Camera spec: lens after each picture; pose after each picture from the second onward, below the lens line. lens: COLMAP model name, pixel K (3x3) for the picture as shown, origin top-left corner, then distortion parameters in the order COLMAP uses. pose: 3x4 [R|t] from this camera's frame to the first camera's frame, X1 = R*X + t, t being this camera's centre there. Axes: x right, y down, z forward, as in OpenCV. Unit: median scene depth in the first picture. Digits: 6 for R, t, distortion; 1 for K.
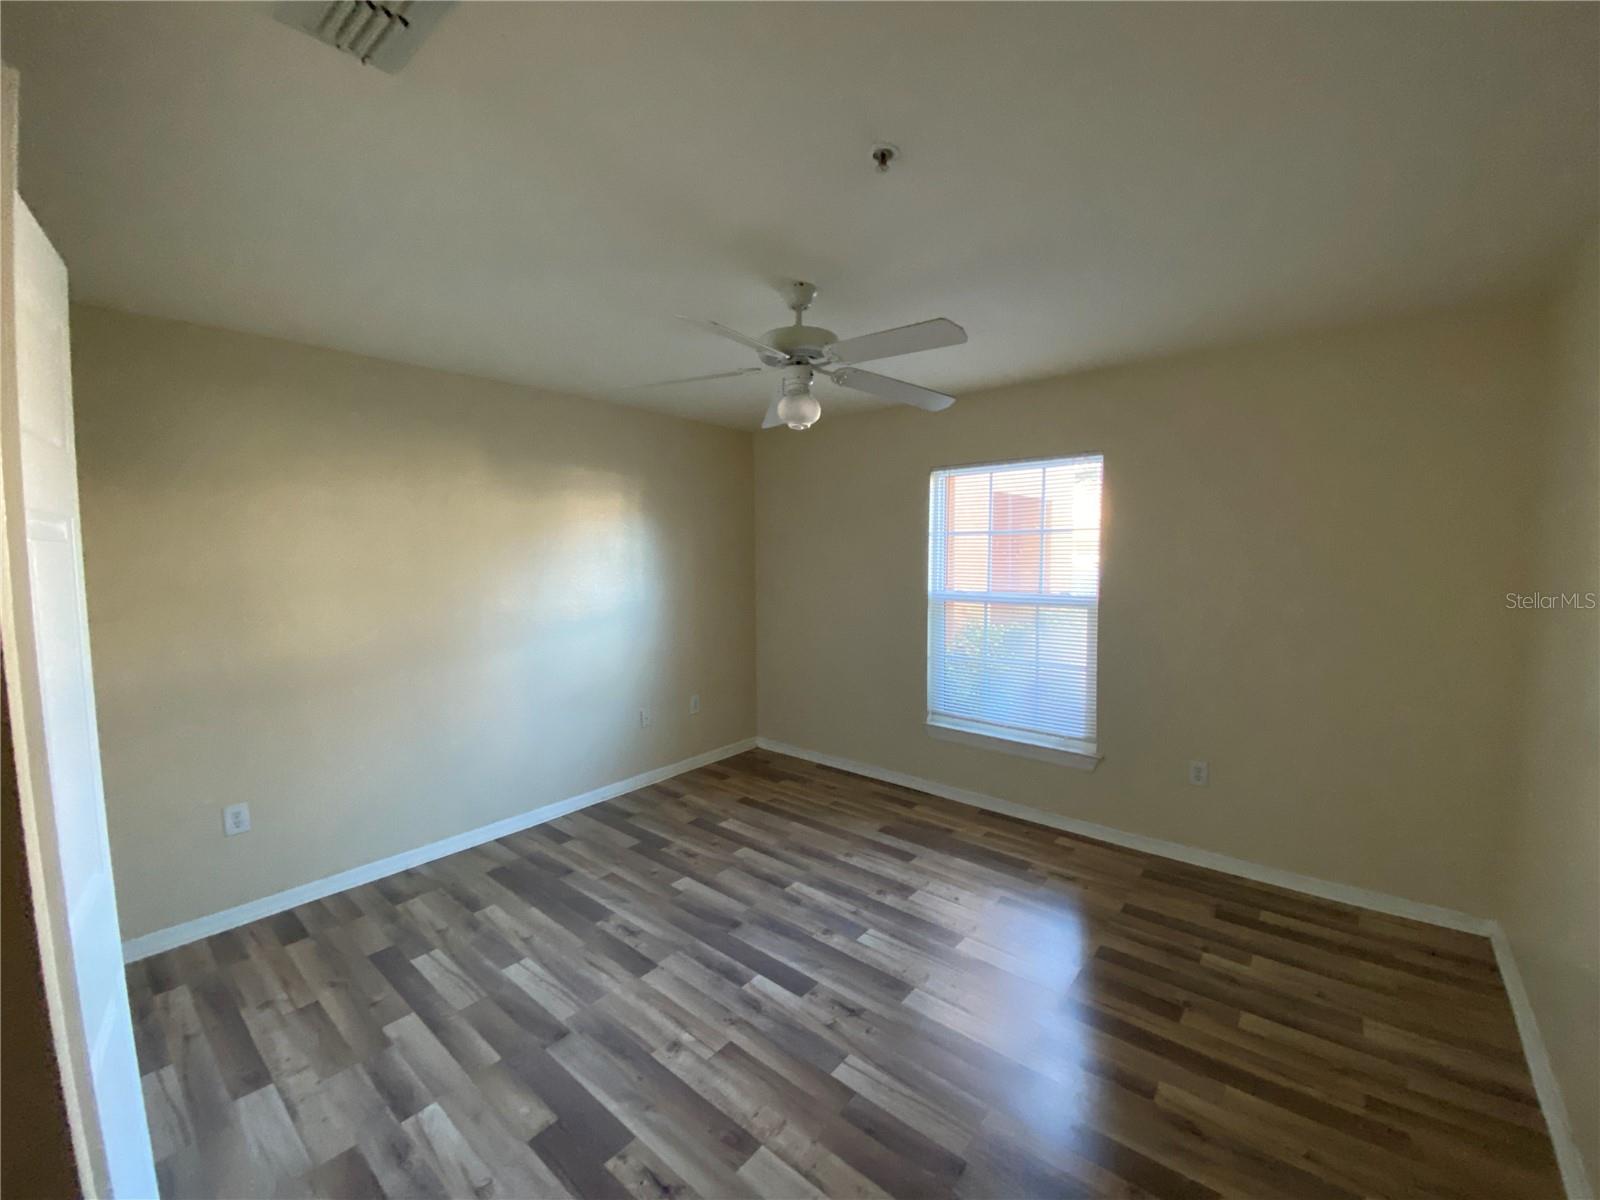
lens RADIAL K [[646.6, 0, 800.0], [0, 646.6, 600.0], [0, 0, 1]] dist [-0.001328, -0.009176]
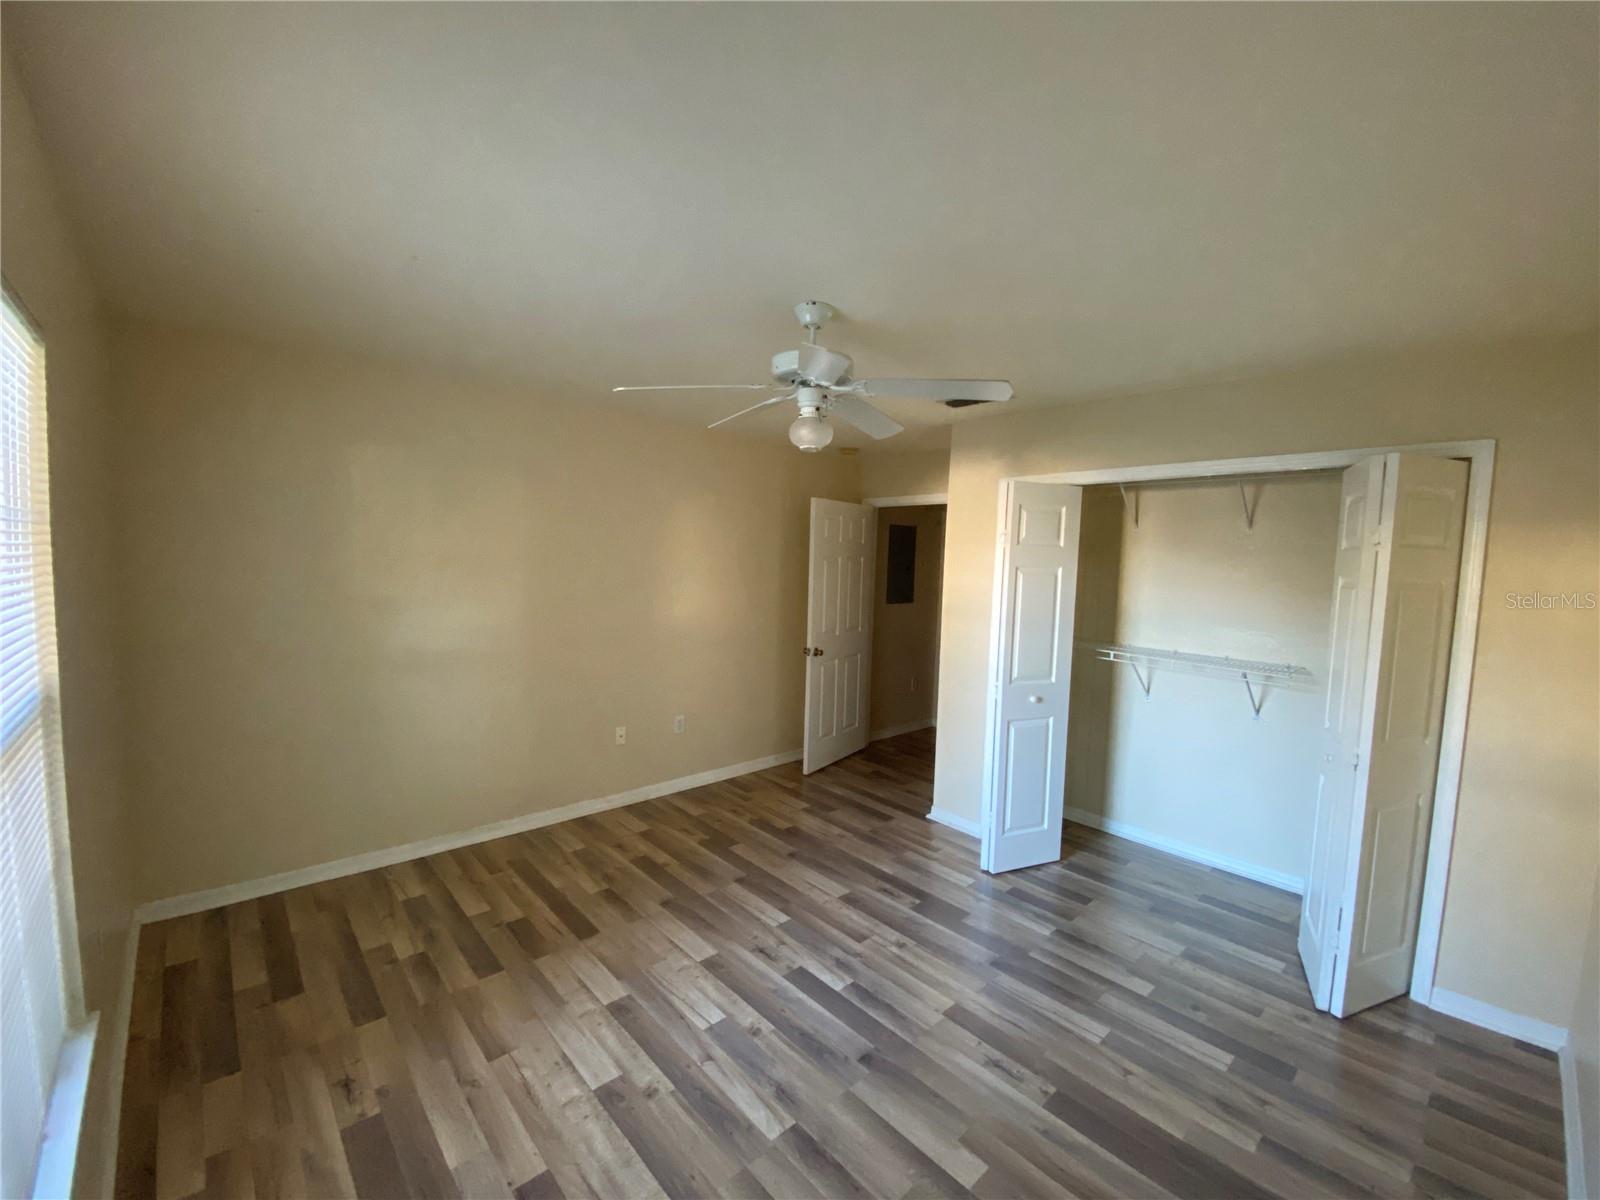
lens RADIAL K [[646.6, 0, 800.0], [0, 646.6, 600.0], [0, 0, 1]] dist [-0.001328, -0.009176]
pose [[-0.990960, -0.034308, 0.129696, -0.116789], [-0.015864, 0.989932, 0.140652, -0.176014], [-0.133216, 0.137323, -0.981527, 1.933602]]
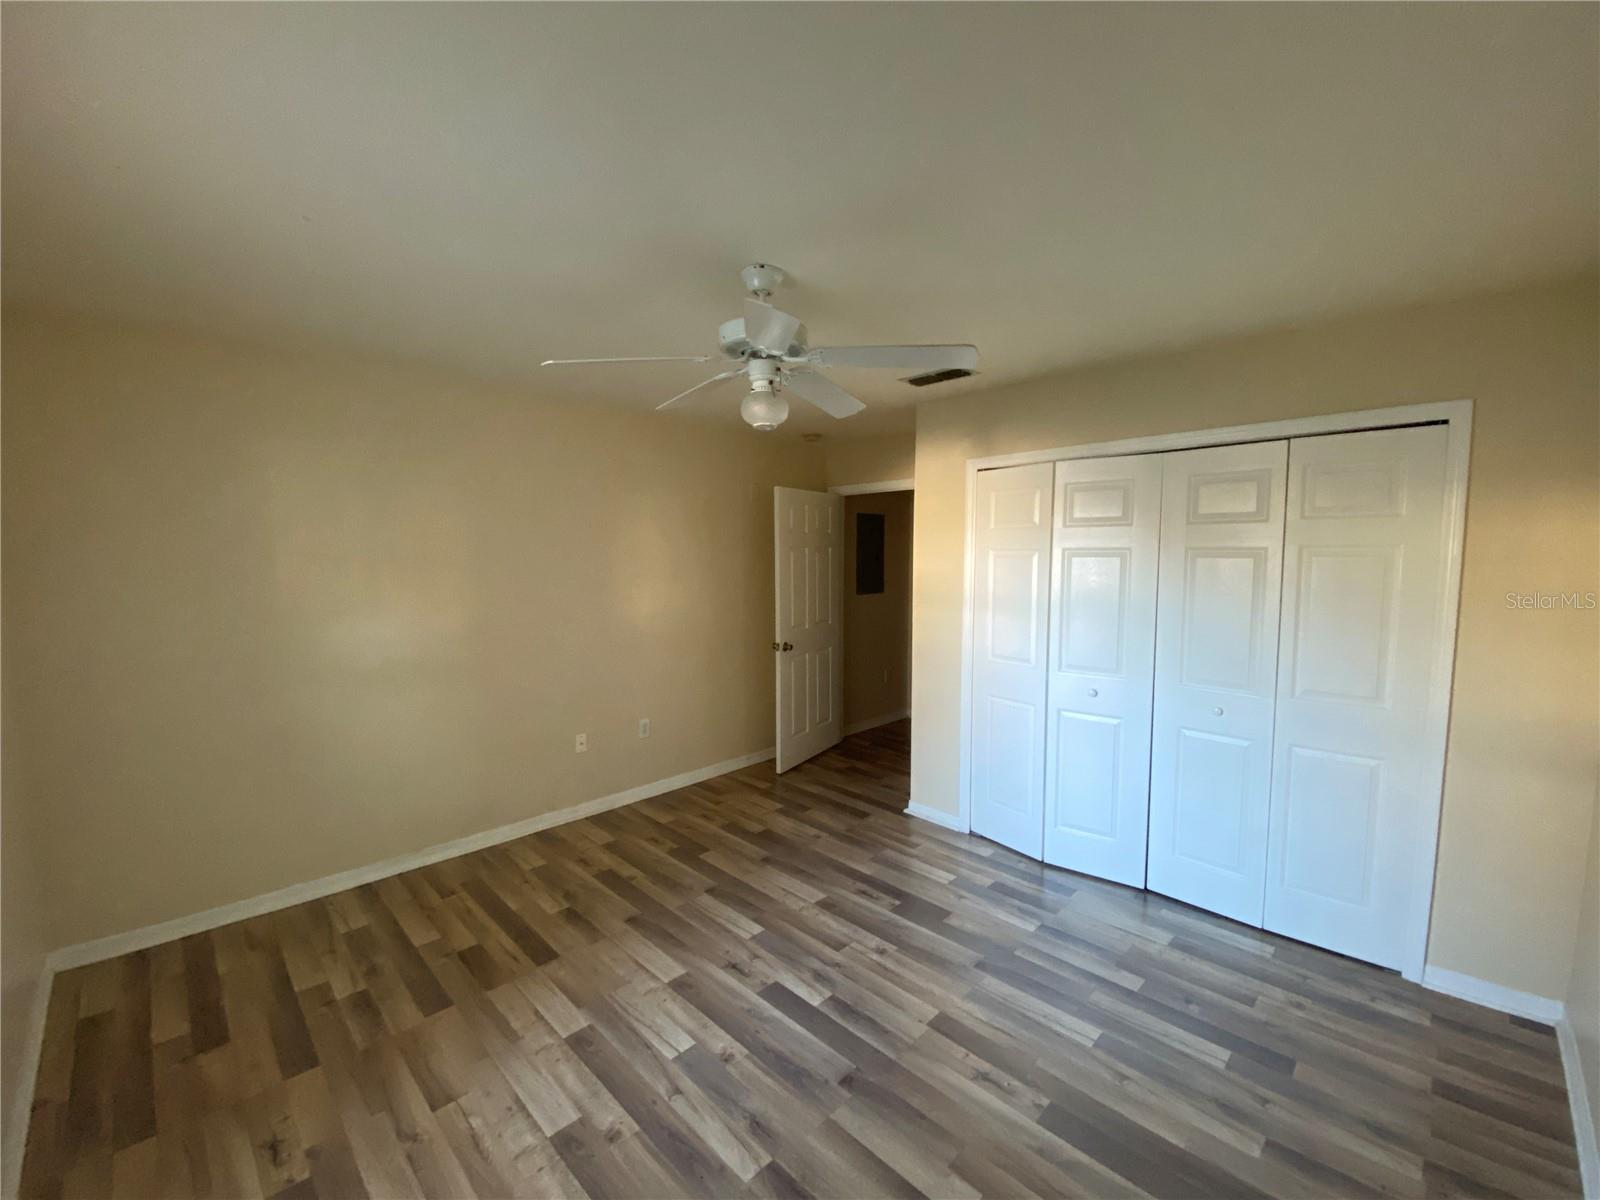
lens RADIAL K [[646.6, 0, 800.0], [0, 646.6, 600.0], [0, 0, 1]] dist [-0.001328, -0.009176]
pose [[-0.996194, 0.000494, 0.087163, -0.125225], [0.013394, 0.988974, 0.147482, -0.158981], [-0.086129, 0.148088, -0.985217, 1.864461]]
